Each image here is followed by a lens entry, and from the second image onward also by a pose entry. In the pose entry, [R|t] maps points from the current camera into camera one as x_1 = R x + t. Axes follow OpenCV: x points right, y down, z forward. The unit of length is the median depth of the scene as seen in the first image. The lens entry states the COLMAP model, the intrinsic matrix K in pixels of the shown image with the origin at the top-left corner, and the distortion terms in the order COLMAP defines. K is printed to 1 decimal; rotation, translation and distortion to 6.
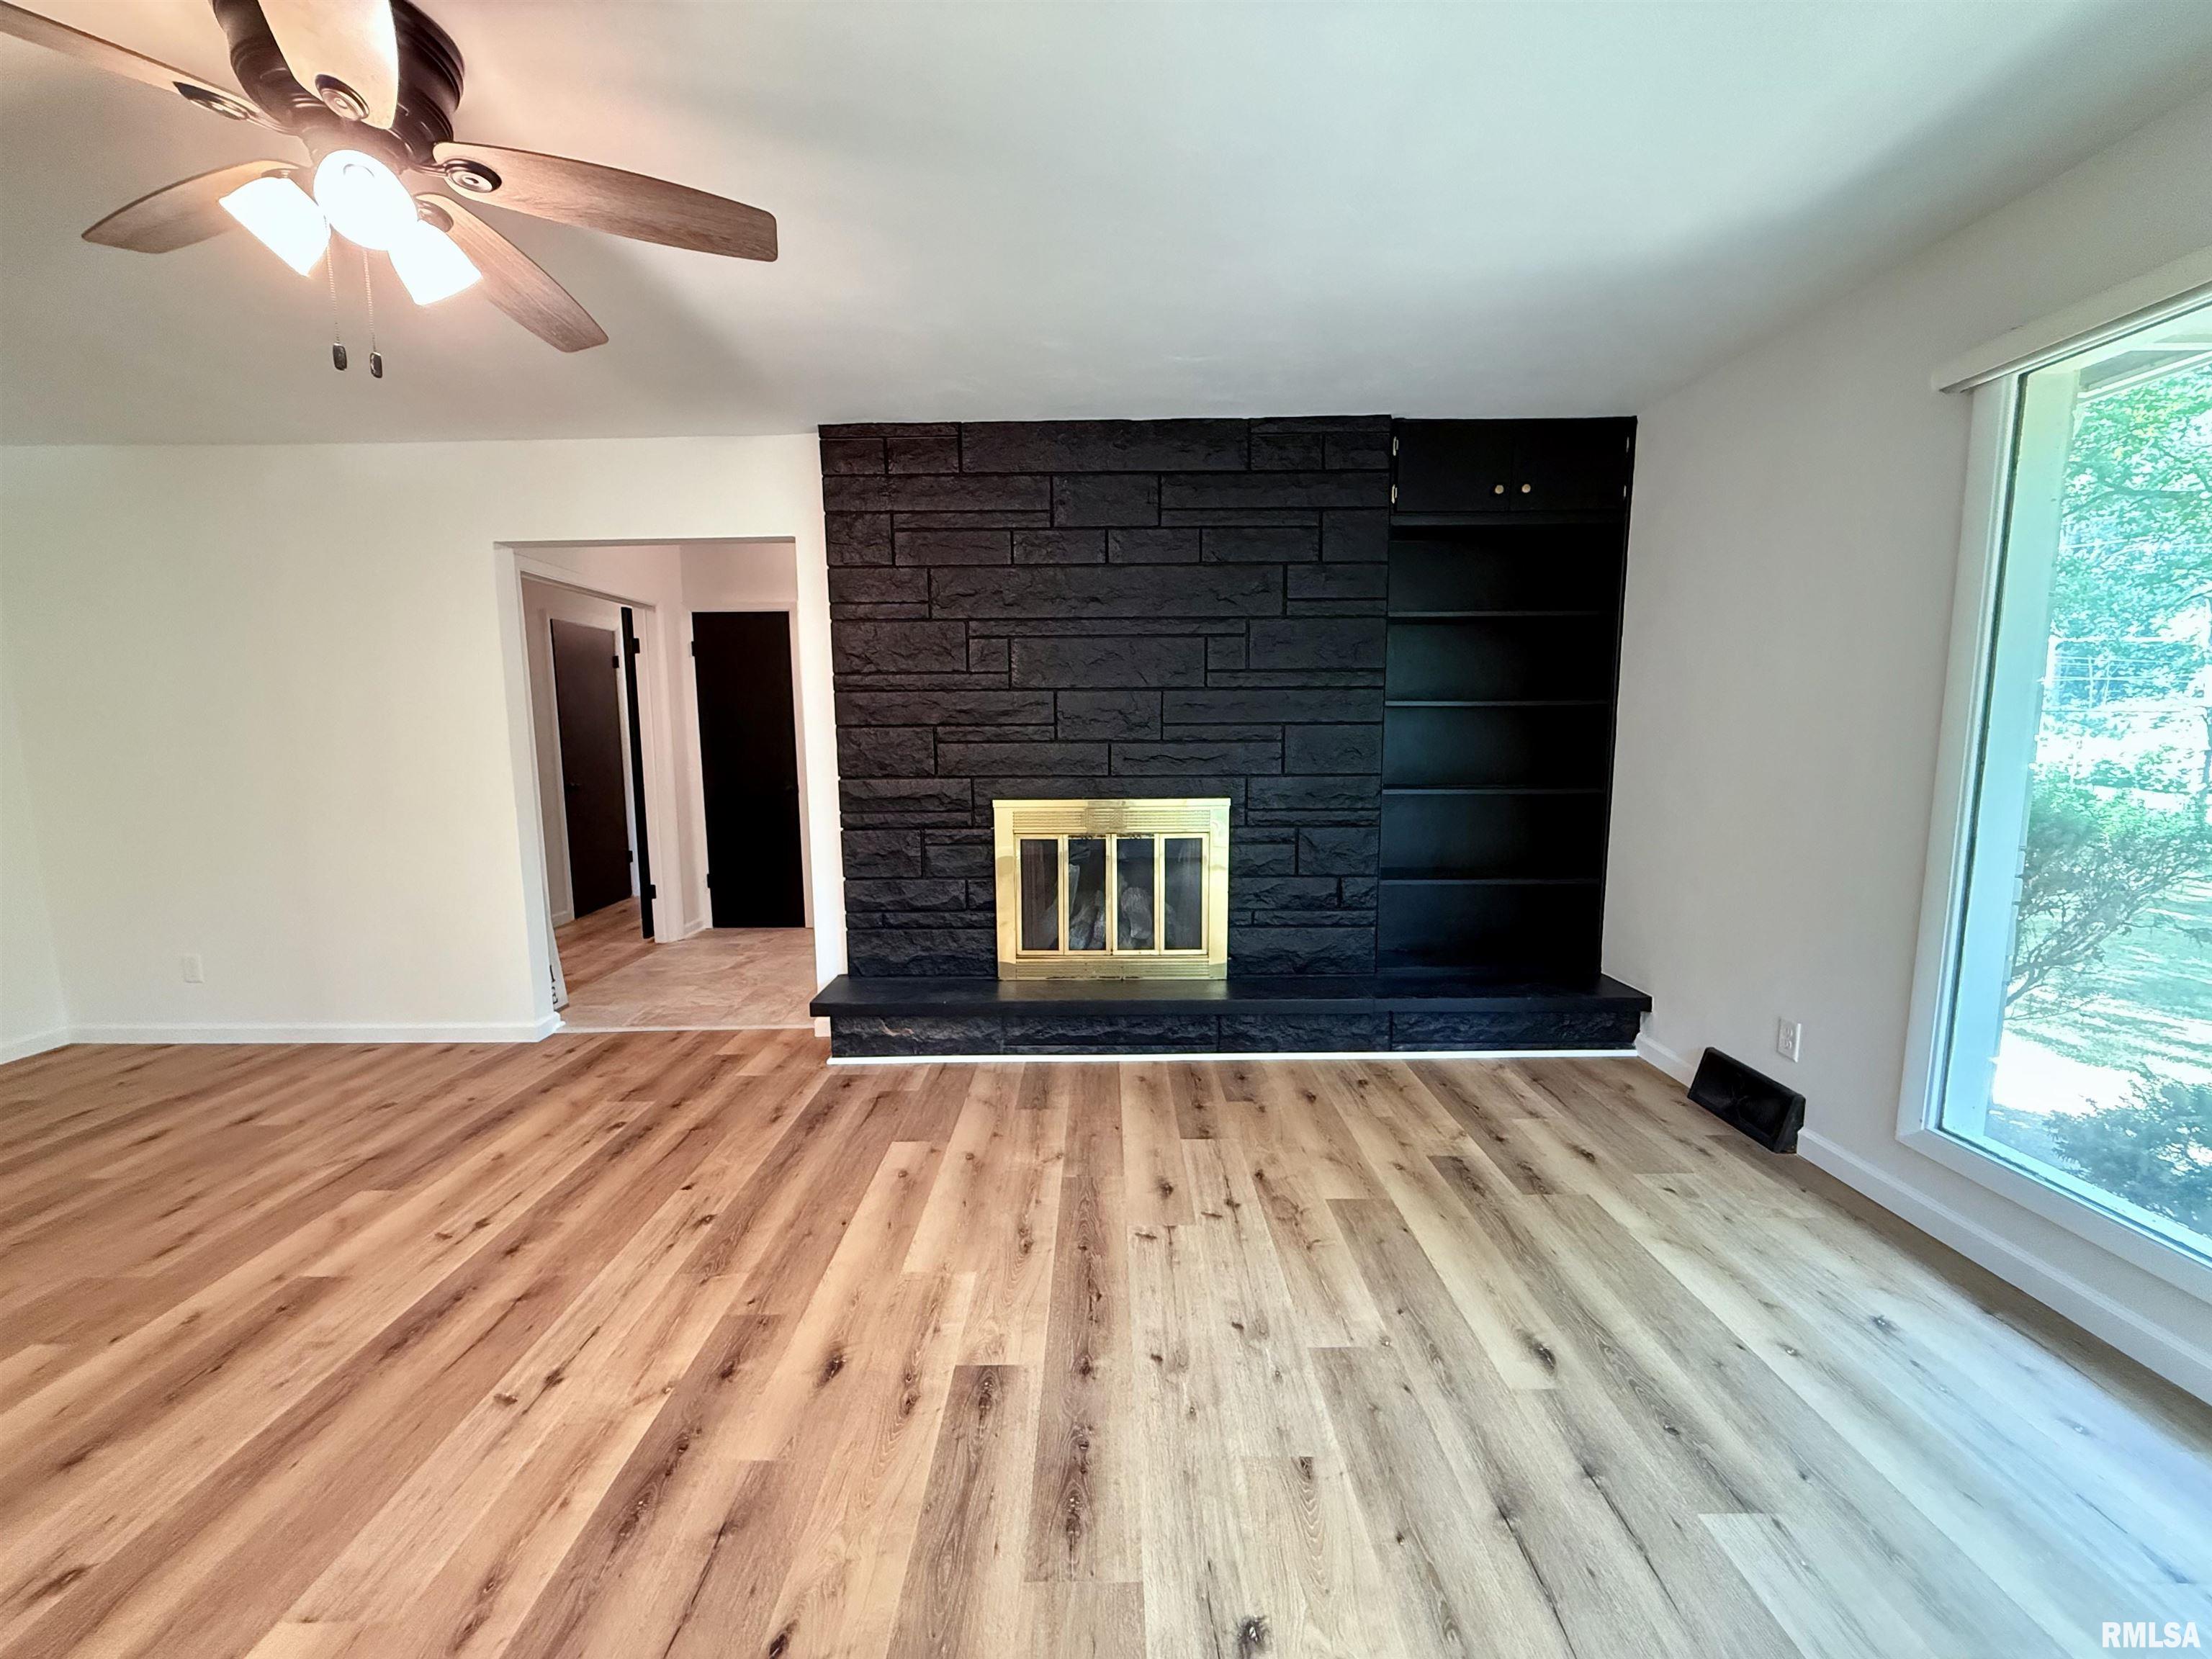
lens RADIAL K [[881.7, 0, 1096.4], [0, 881.7, 828.2], [0, 0, 1]] dist [-0.000872, 0.000121]
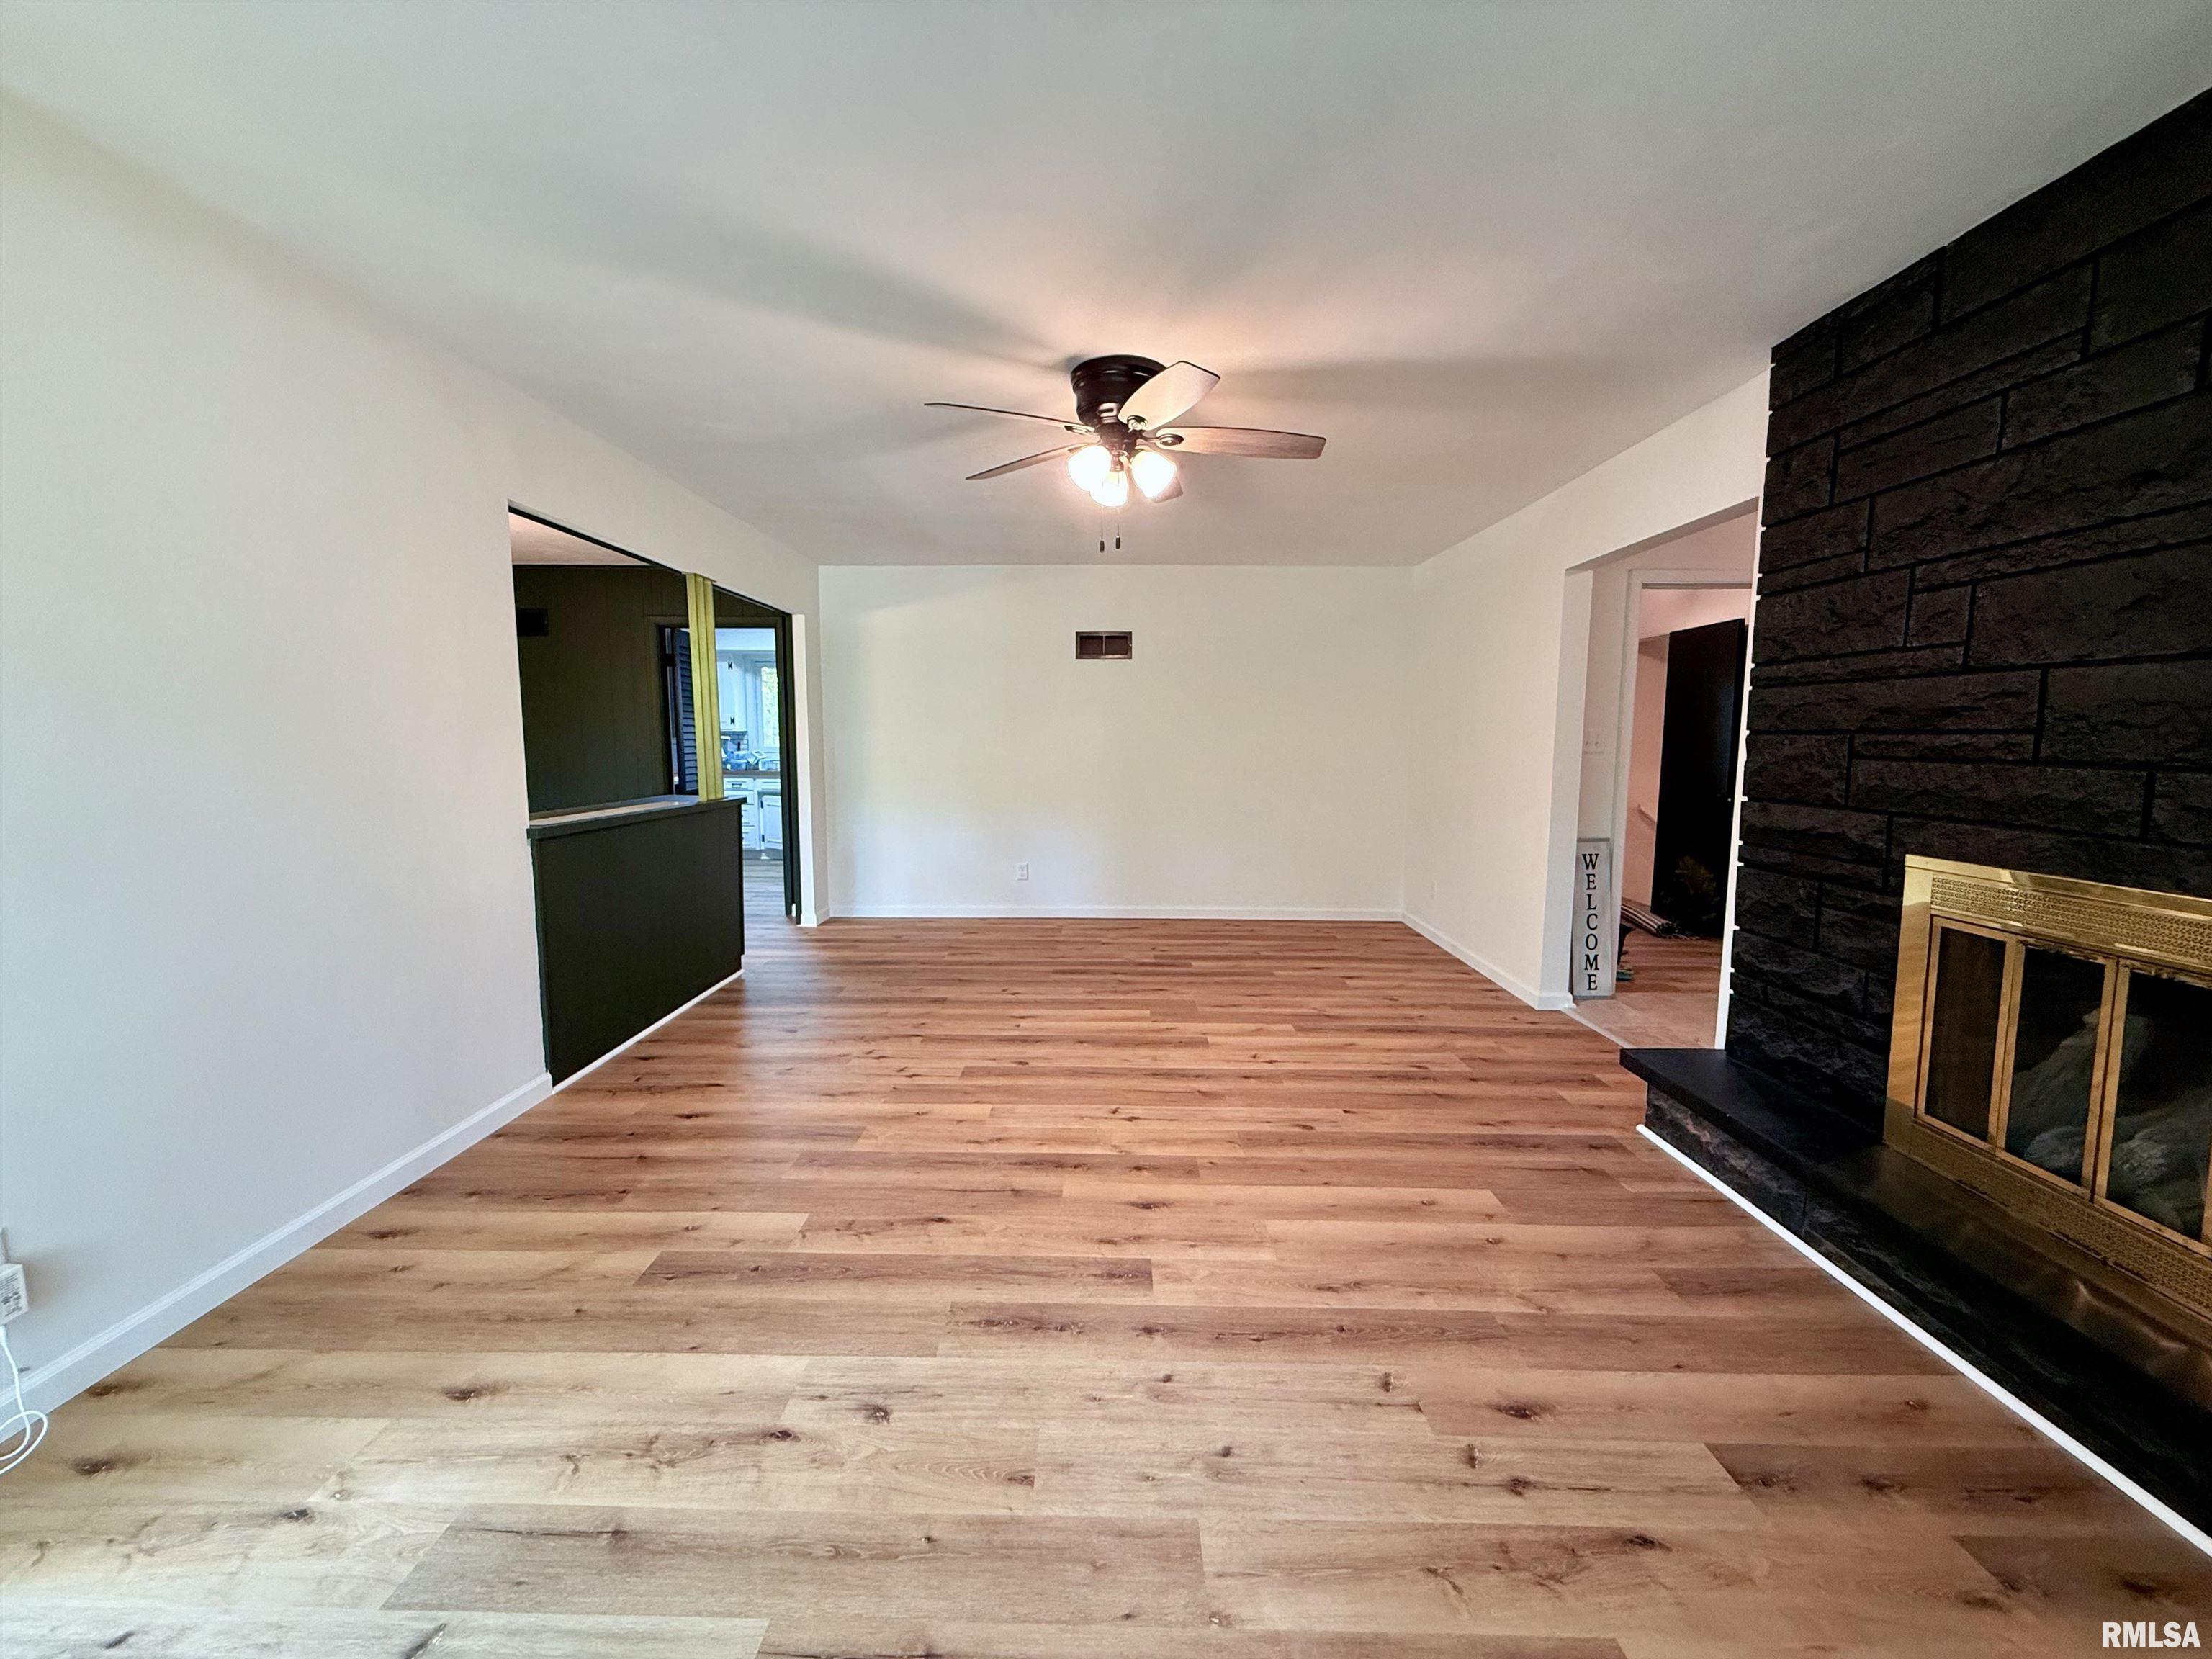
lens RADIAL K [[881.7, 0, 1097.1], [0, 881.7, 826.0], [0, 0, 1]] dist [-0.000872, 0.000121]
pose [[-0.009831, 0.111819, -0.993680, 0.640052], [-0.118638, 0.986579, 0.112194, -0.067881], [0.992889, 0.118991, 0.003567, 0.557722]]
